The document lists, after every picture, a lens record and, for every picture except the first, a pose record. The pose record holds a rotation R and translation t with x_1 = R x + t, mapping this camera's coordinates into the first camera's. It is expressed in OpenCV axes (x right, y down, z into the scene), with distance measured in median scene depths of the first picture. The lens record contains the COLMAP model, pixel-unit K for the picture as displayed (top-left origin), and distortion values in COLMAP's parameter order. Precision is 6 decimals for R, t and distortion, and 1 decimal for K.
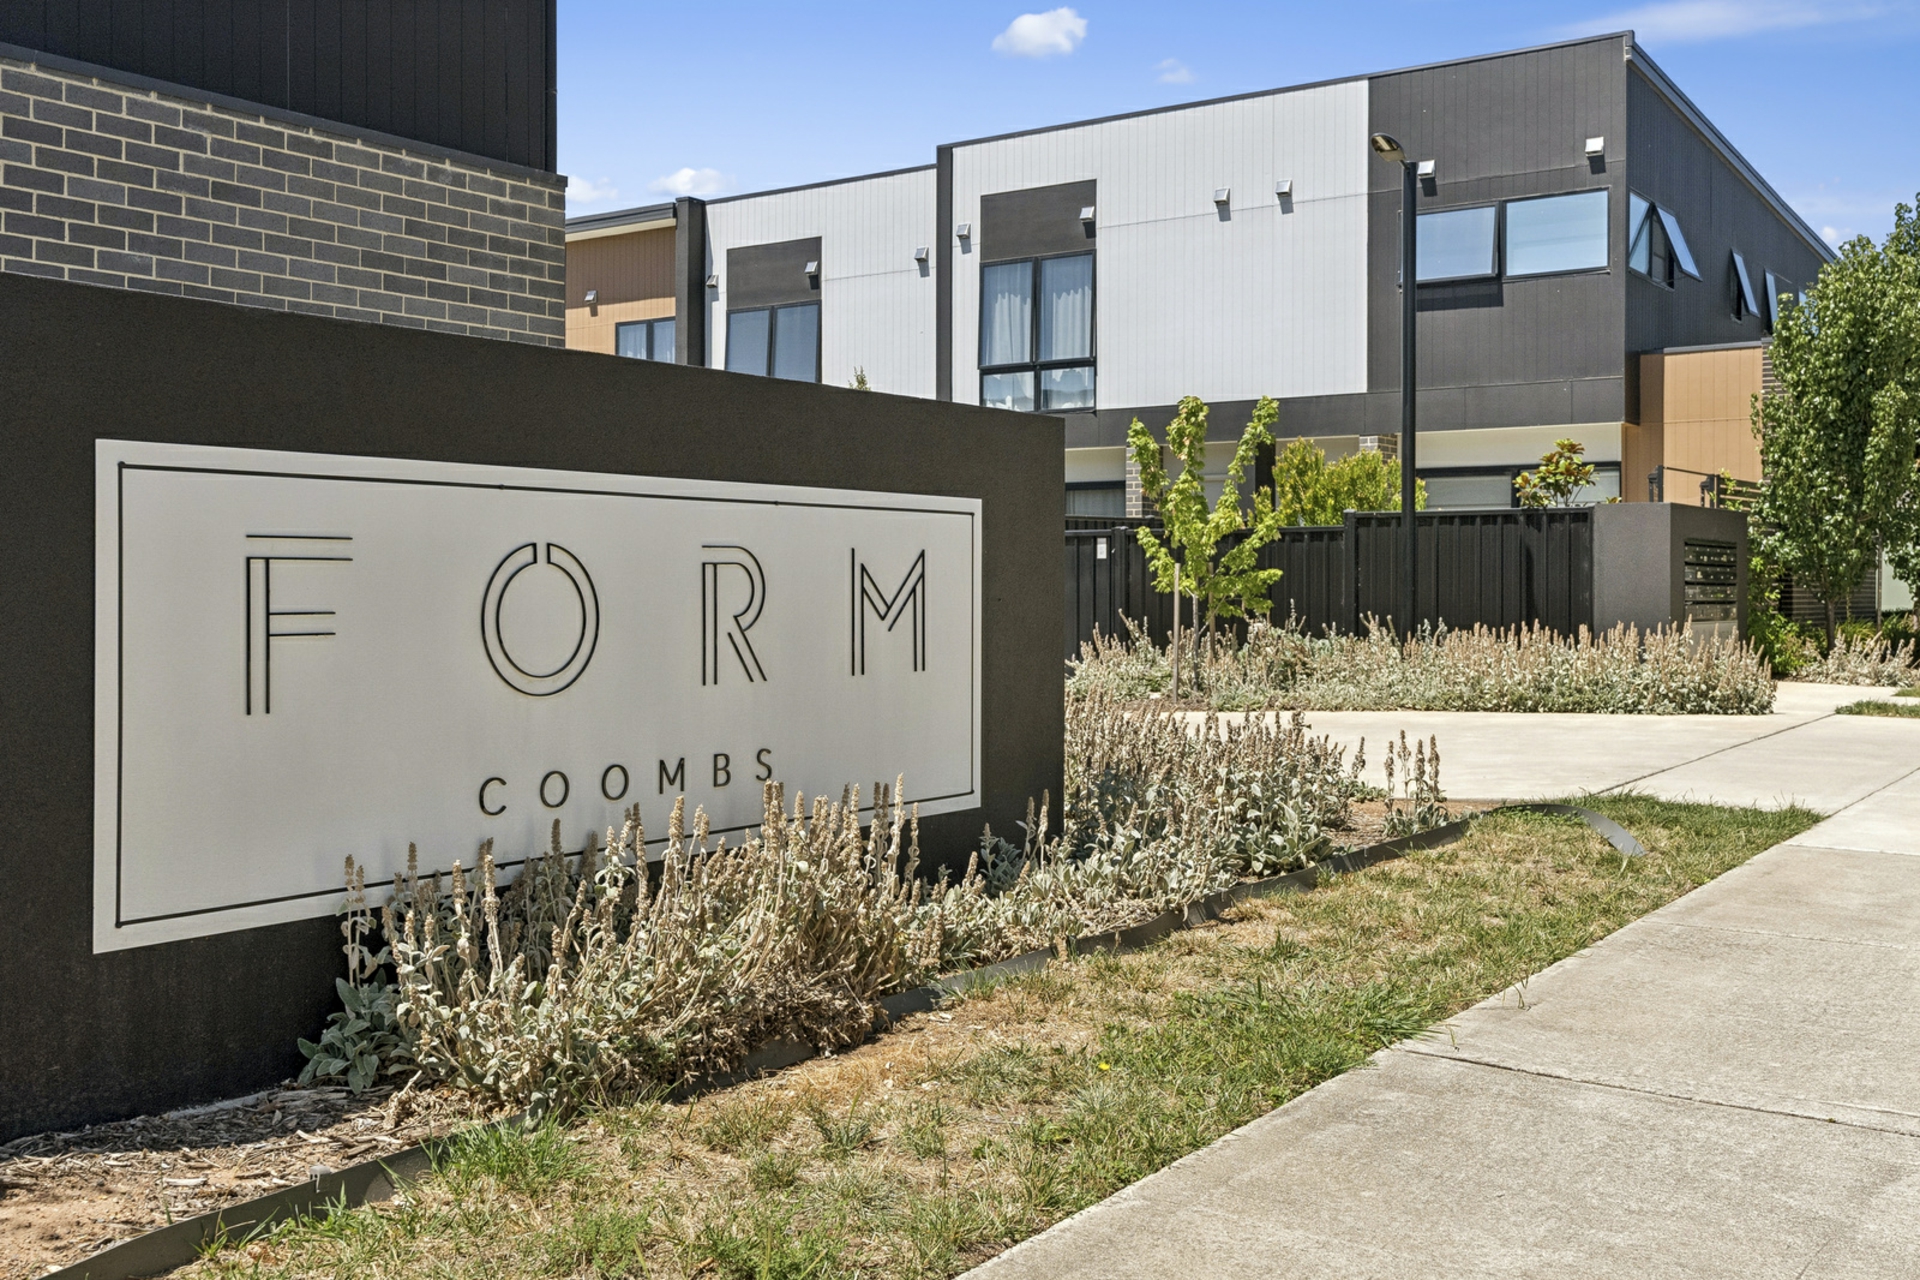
lens RADIAL K [[1947.3, 0, 960.0], [0, 1947.3, 640.0], [0, 0, 1]] dist [-0.060380, -0.206007]
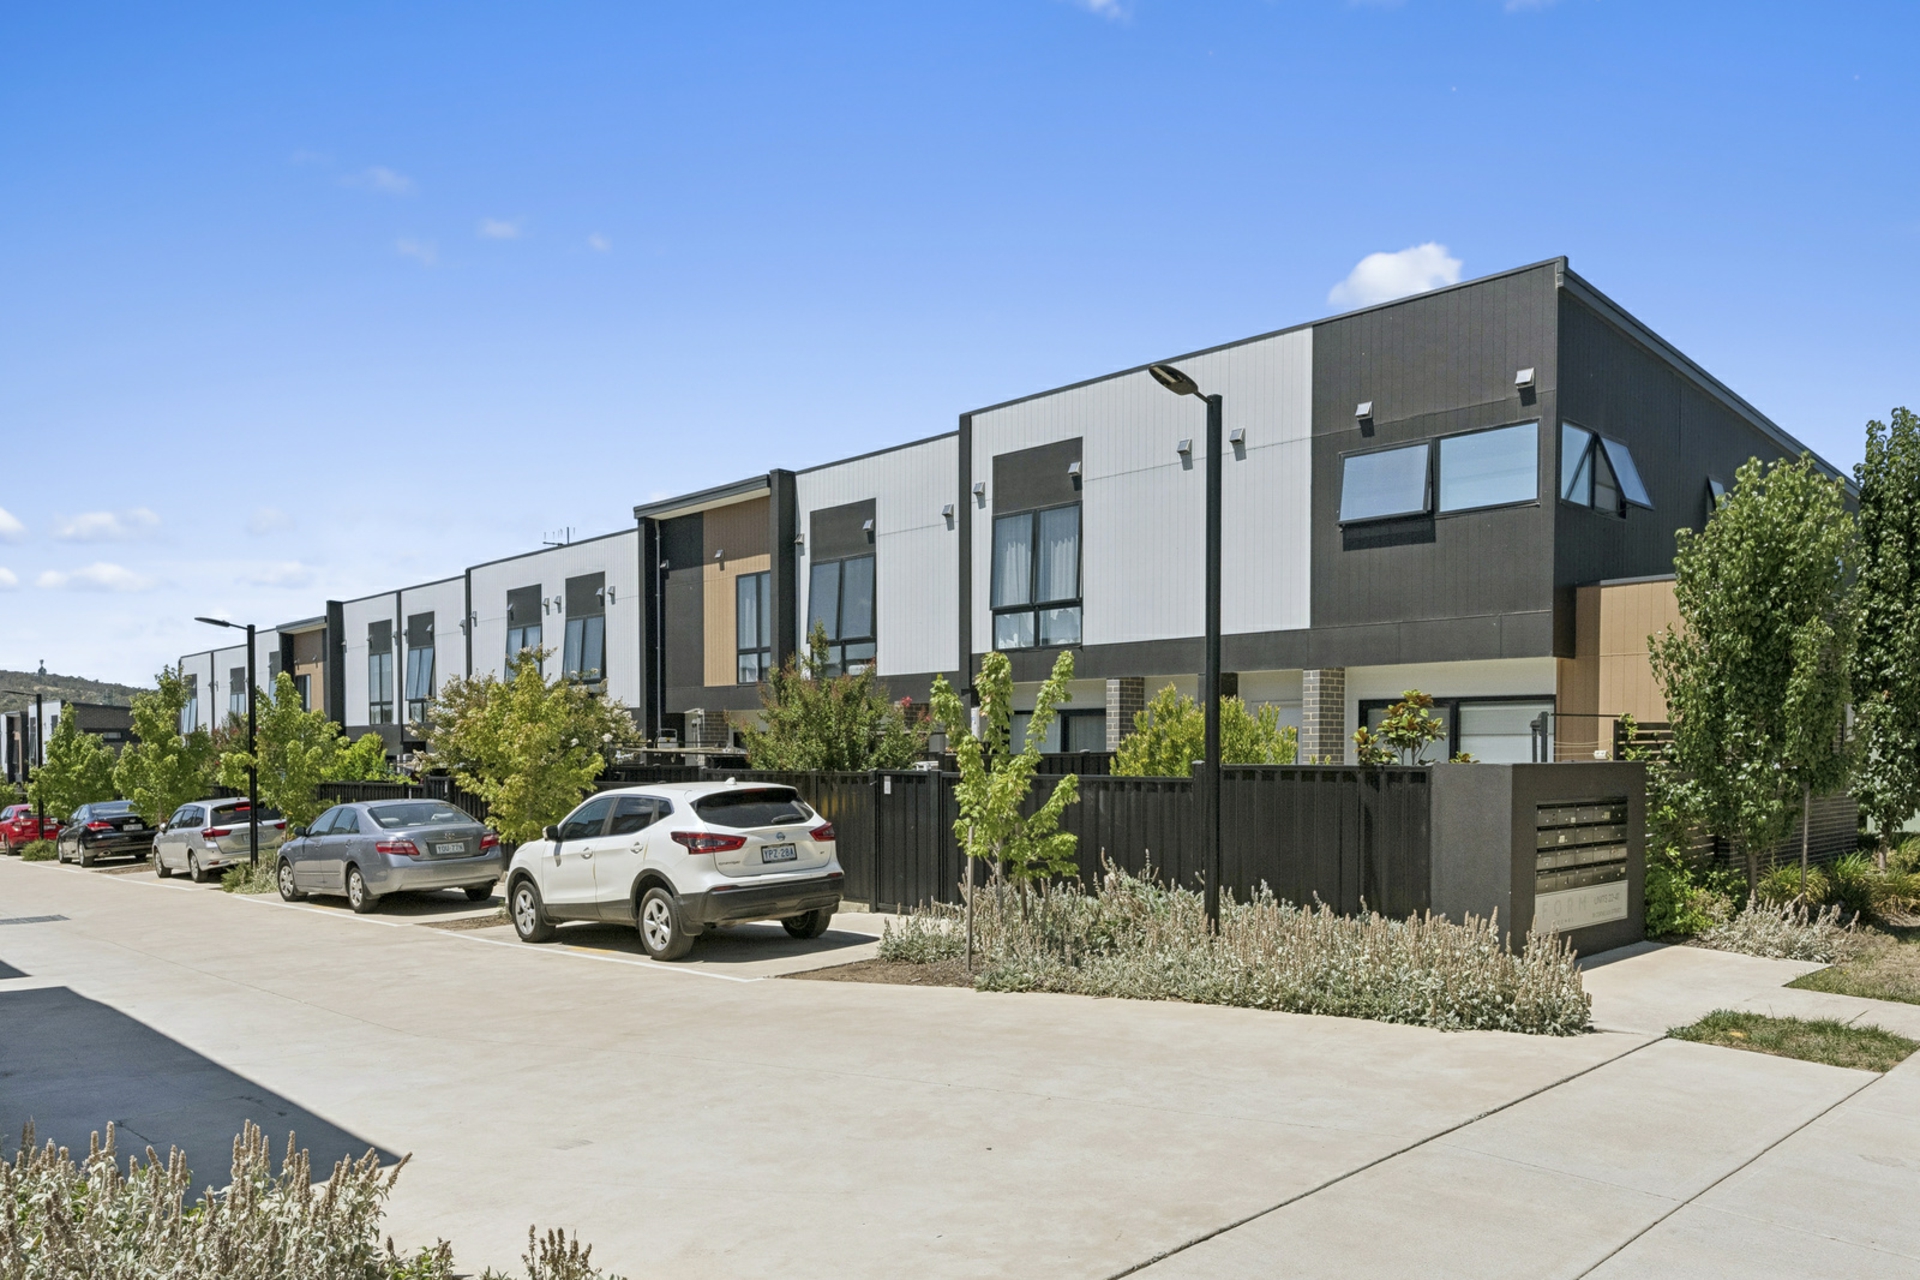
lens RADIAL K [[1371.3, 0, 959.1], [0, 1371.3, 798.9], [0, 0, 1]] dist [-0.100051, -0.002667]
pose [[0.976102, 0.006881, -0.217203, 0.192164], [-0.003838, 0.999889, 0.014429, -0.047553], [0.217278, -0.013251, 0.976020, 0.253579]]
